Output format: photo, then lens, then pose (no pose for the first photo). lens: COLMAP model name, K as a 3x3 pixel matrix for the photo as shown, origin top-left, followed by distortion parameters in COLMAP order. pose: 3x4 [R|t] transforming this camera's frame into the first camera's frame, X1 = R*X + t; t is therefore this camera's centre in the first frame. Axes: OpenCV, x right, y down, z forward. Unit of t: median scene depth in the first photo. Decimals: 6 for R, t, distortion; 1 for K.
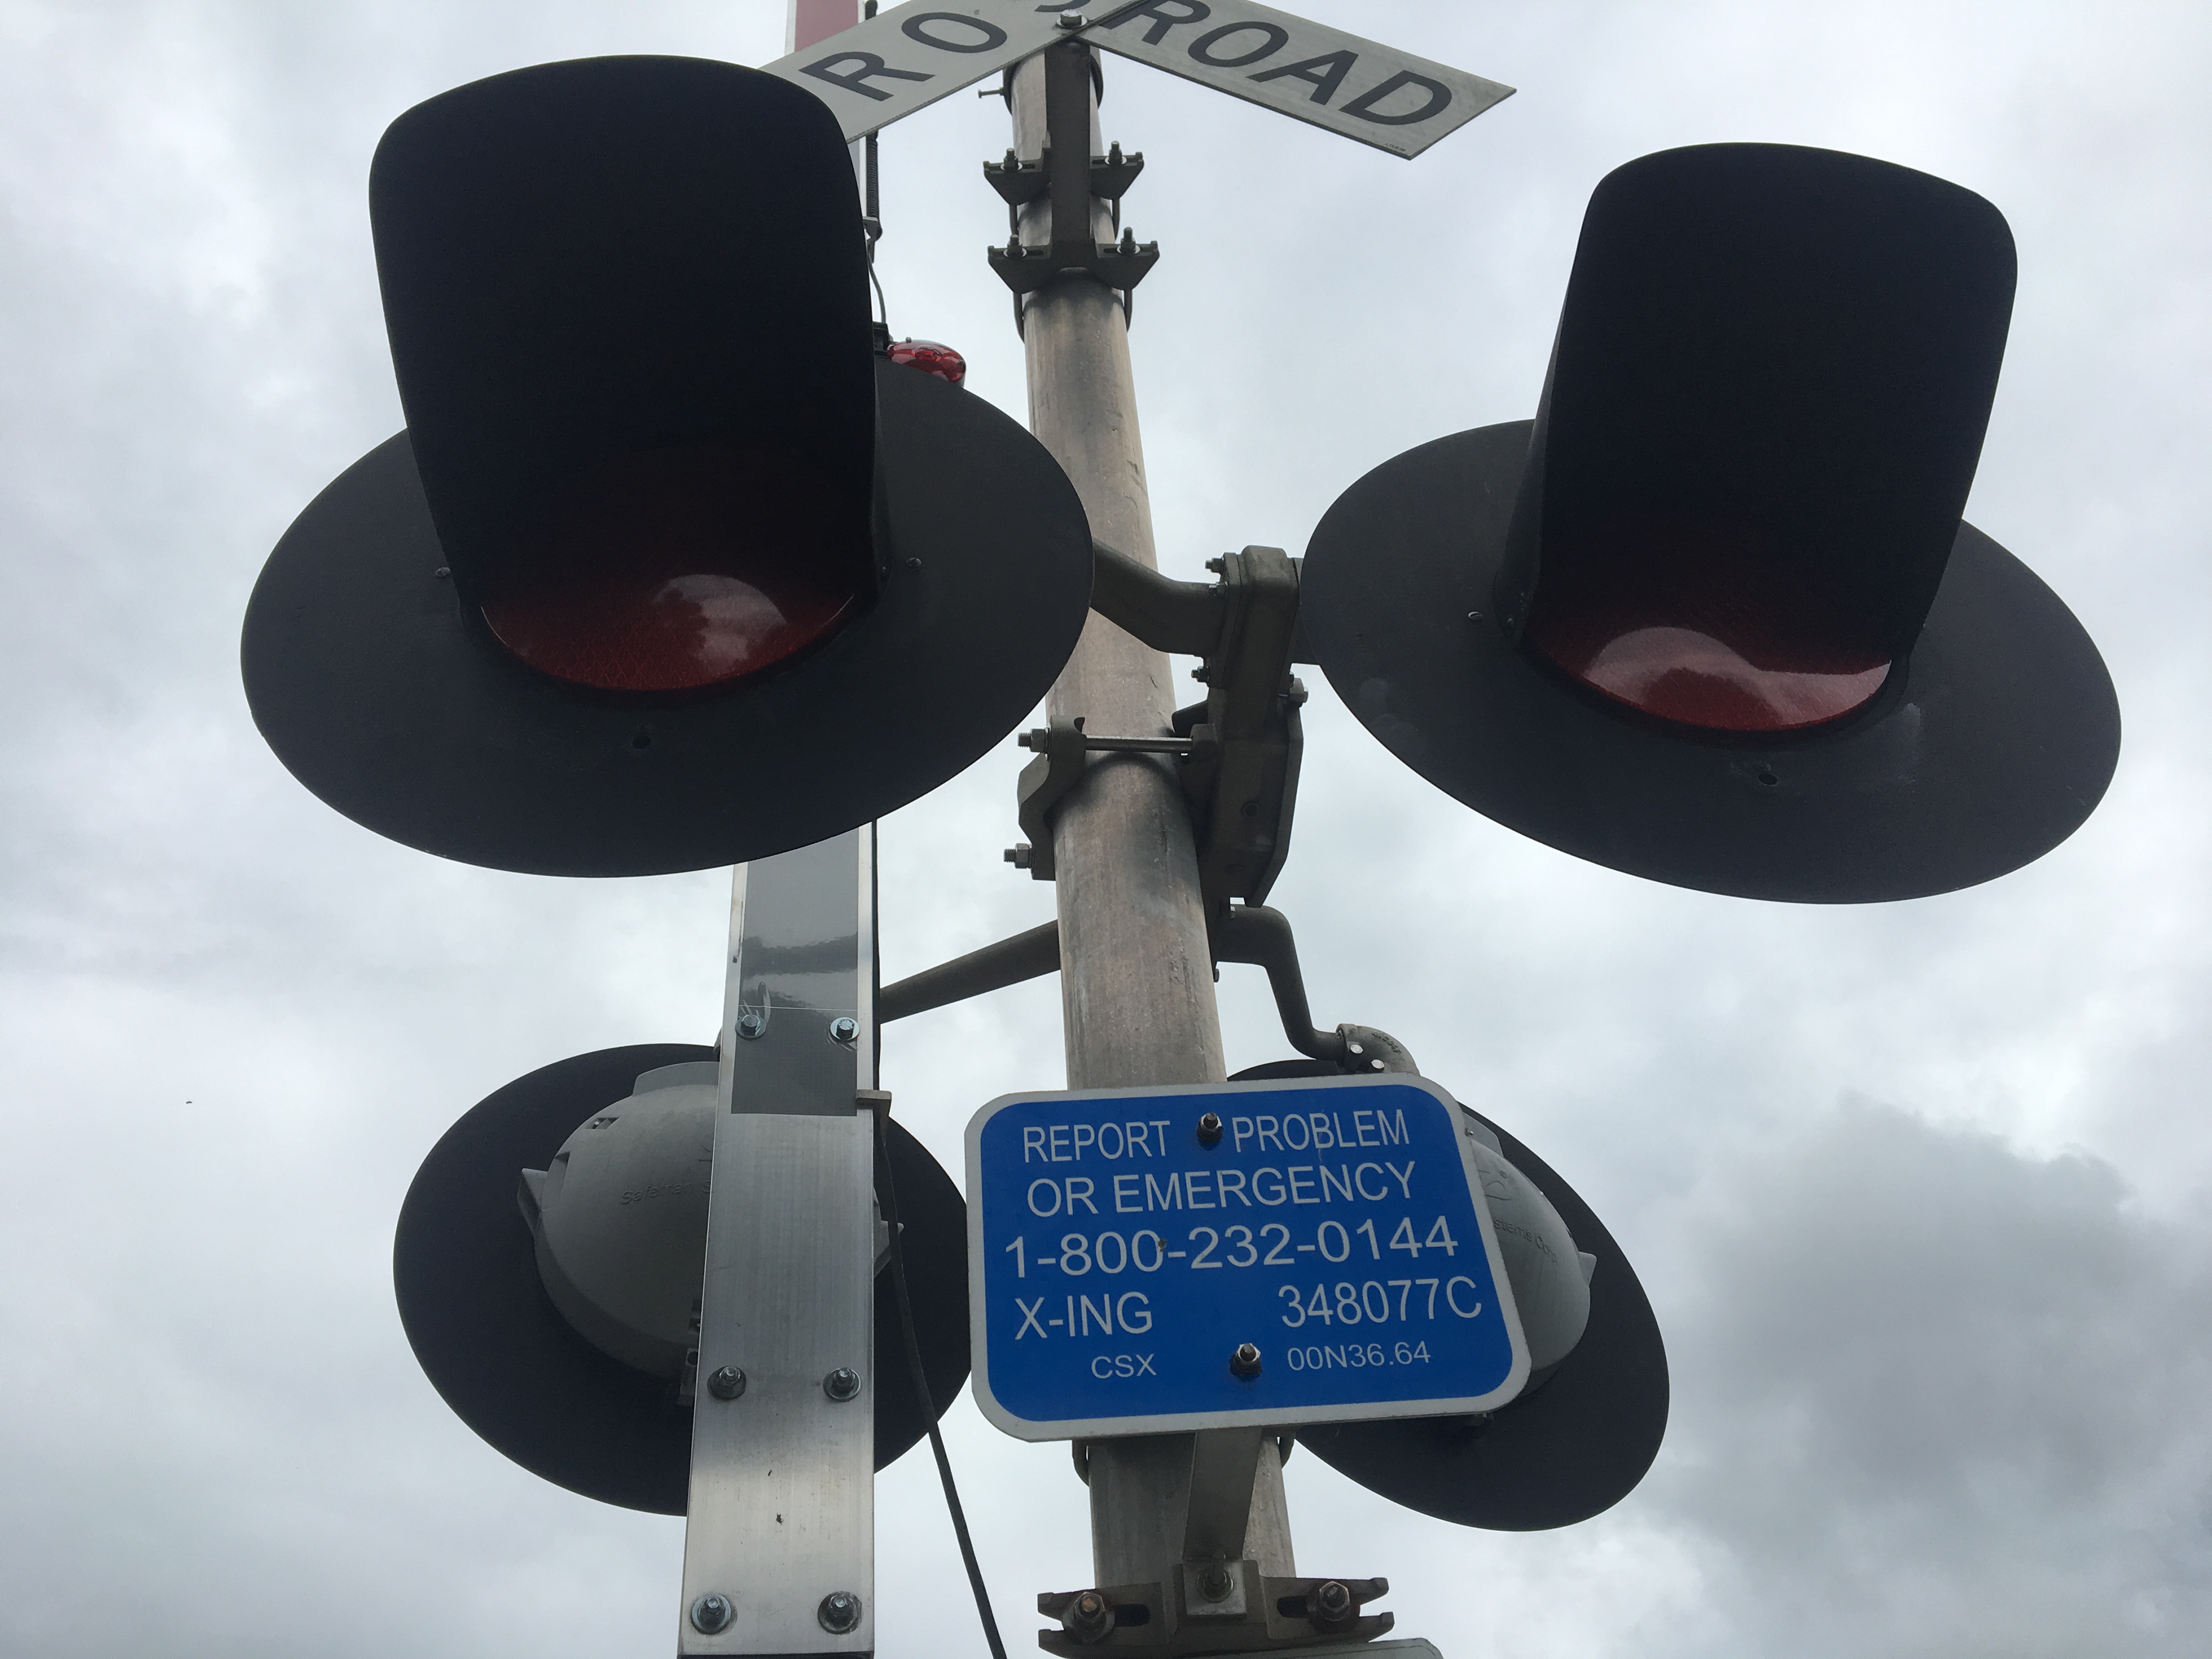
lens RADIAL K [[1918.0, 0, 1025.3], [0, 1918.0, 786.1], [0, 0, 1]] dist [0.126952, -0.181211]
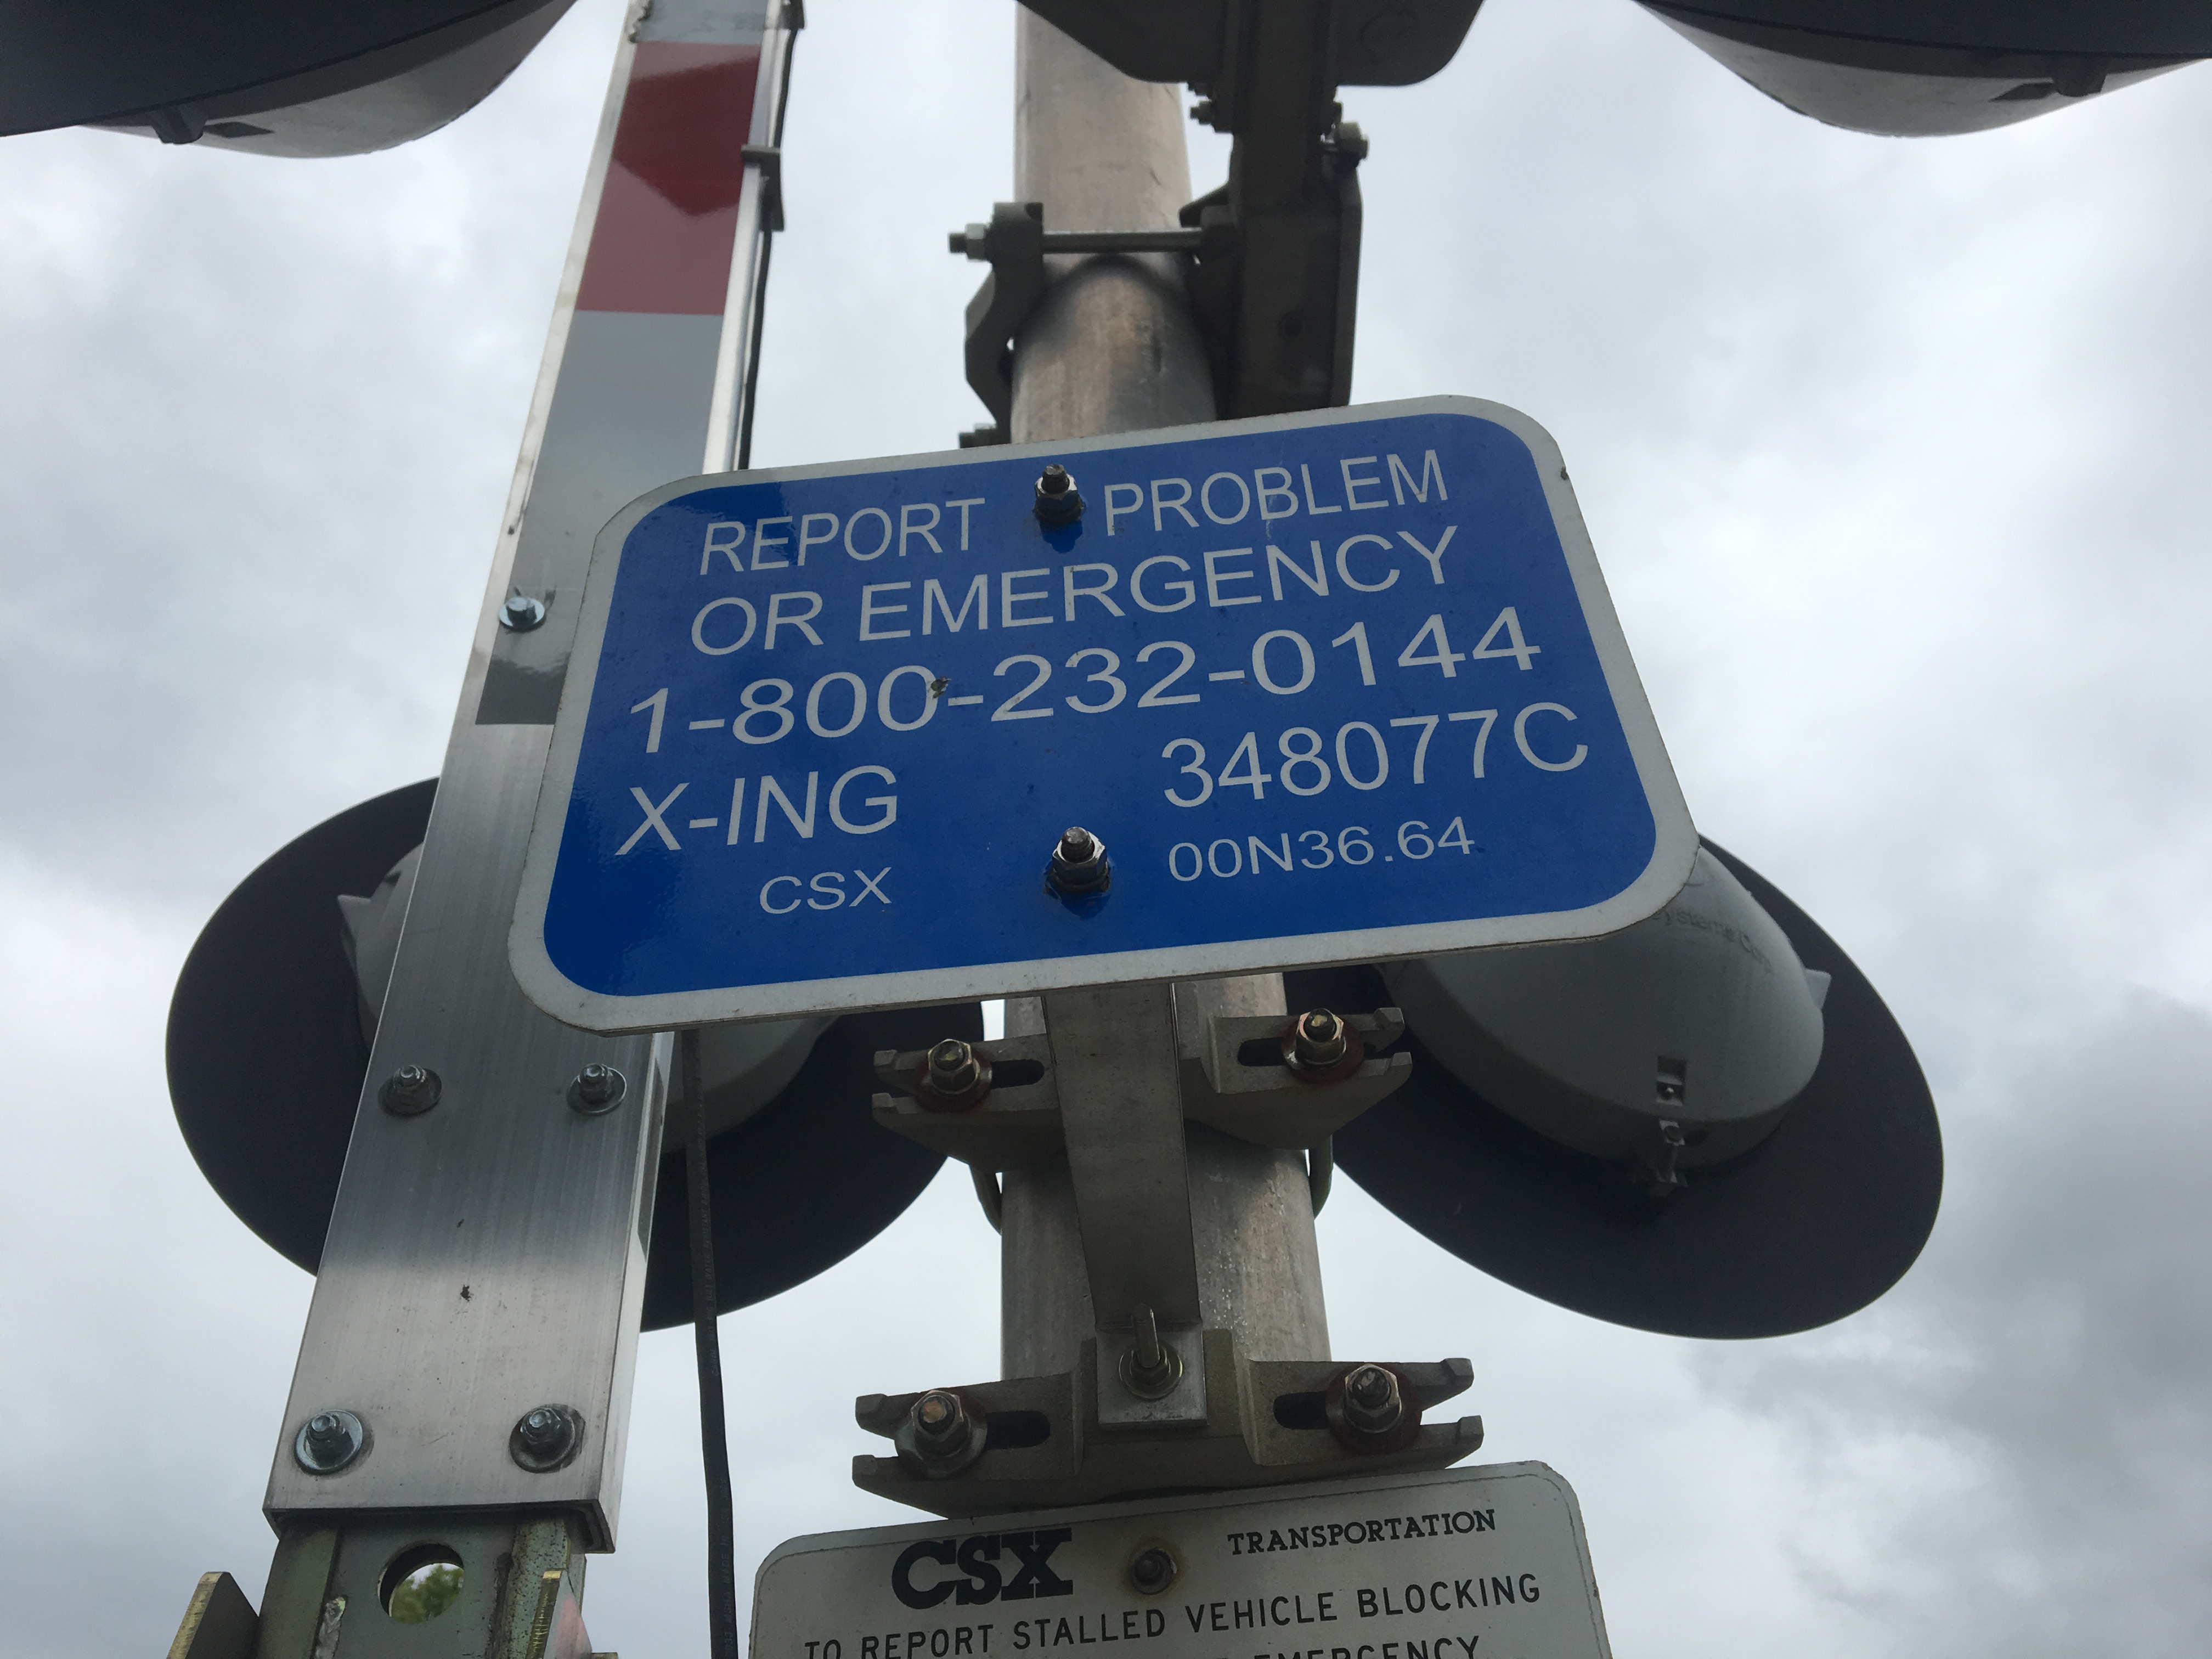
lens RADIAL K [[1889.3, 0, 1022.7], [0, 1889.3, 776.9], [0, 0, 1]] dist [0.070338, -0.117397]
pose [[0.993130, -0.047590, -0.106906, 0.142955], [0.050777, 0.998337, 0.027284, 0.246973], [0.105430, -0.032525, 0.993895, 0.511011]]
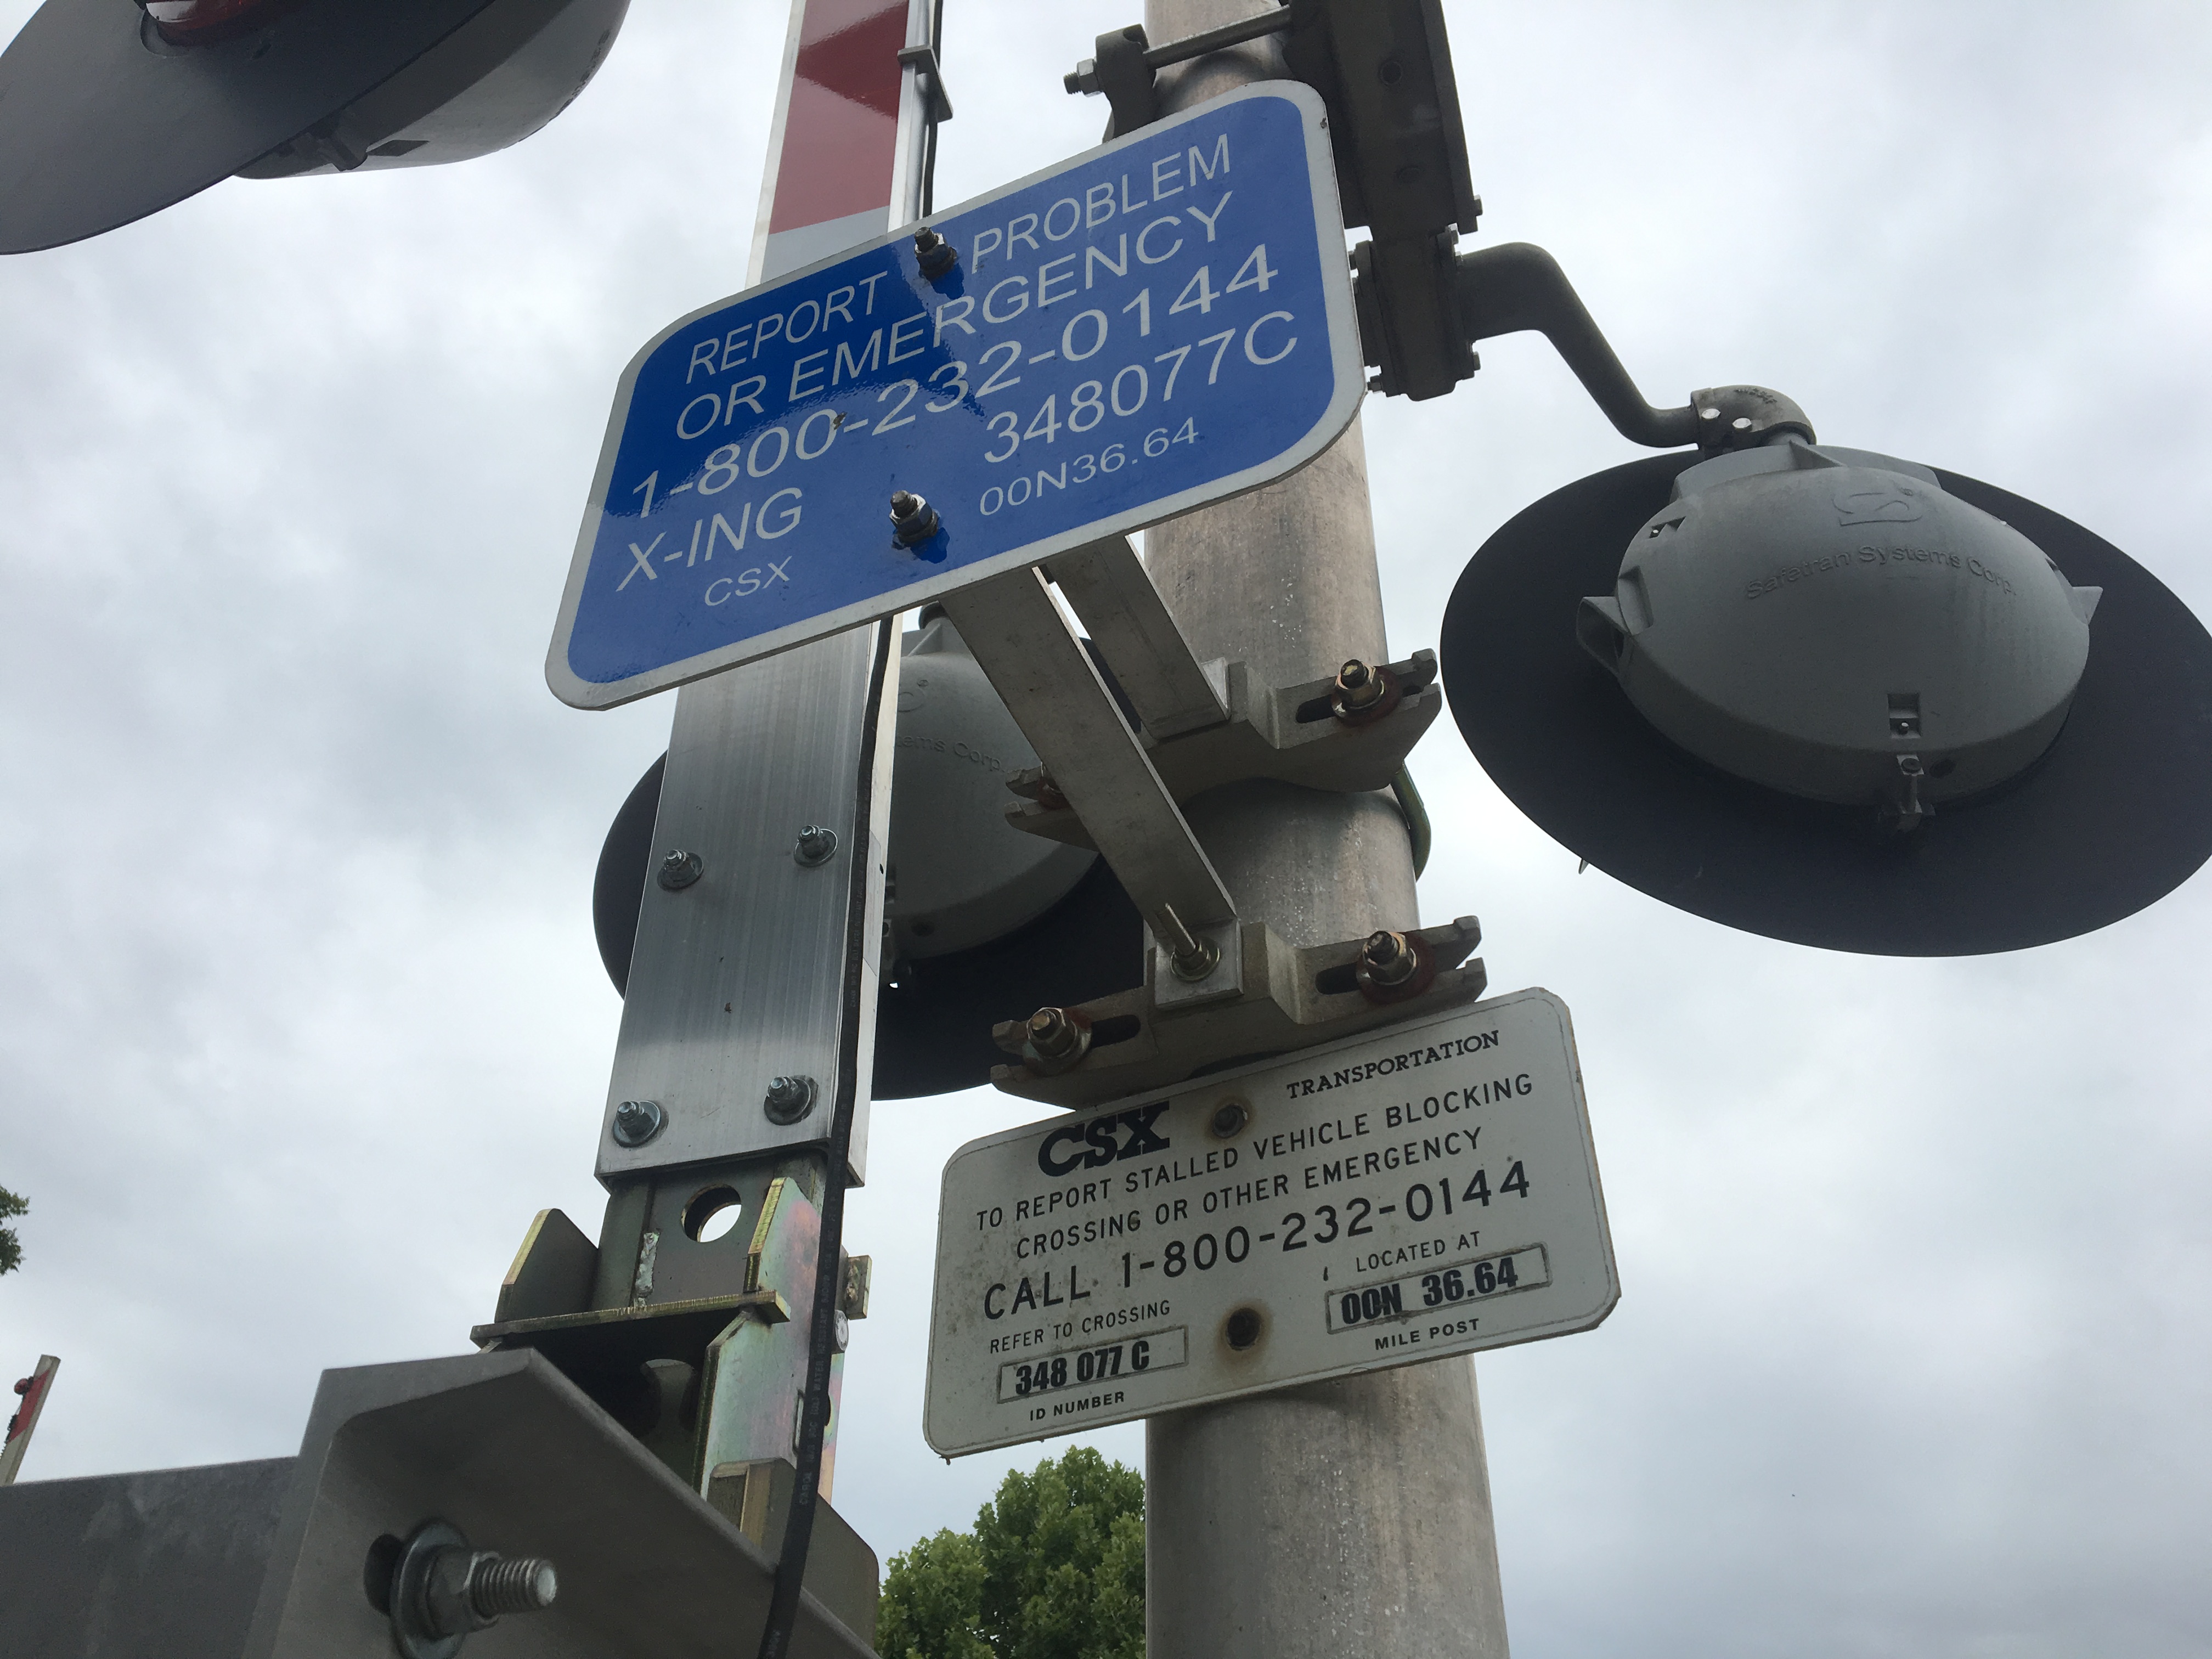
lens RADIAL K [[1868.4, 0, 1017.7], [0, 1868.4, 798.6], [0, 0, 1]] dist [0.109508, -0.212268]
pose [[0.903406, -0.207056, -0.375481, 0.330355], [0.242172, 0.969030, 0.048301, 0.341163], [0.353851, -0.134567, 0.925571, 0.425726]]
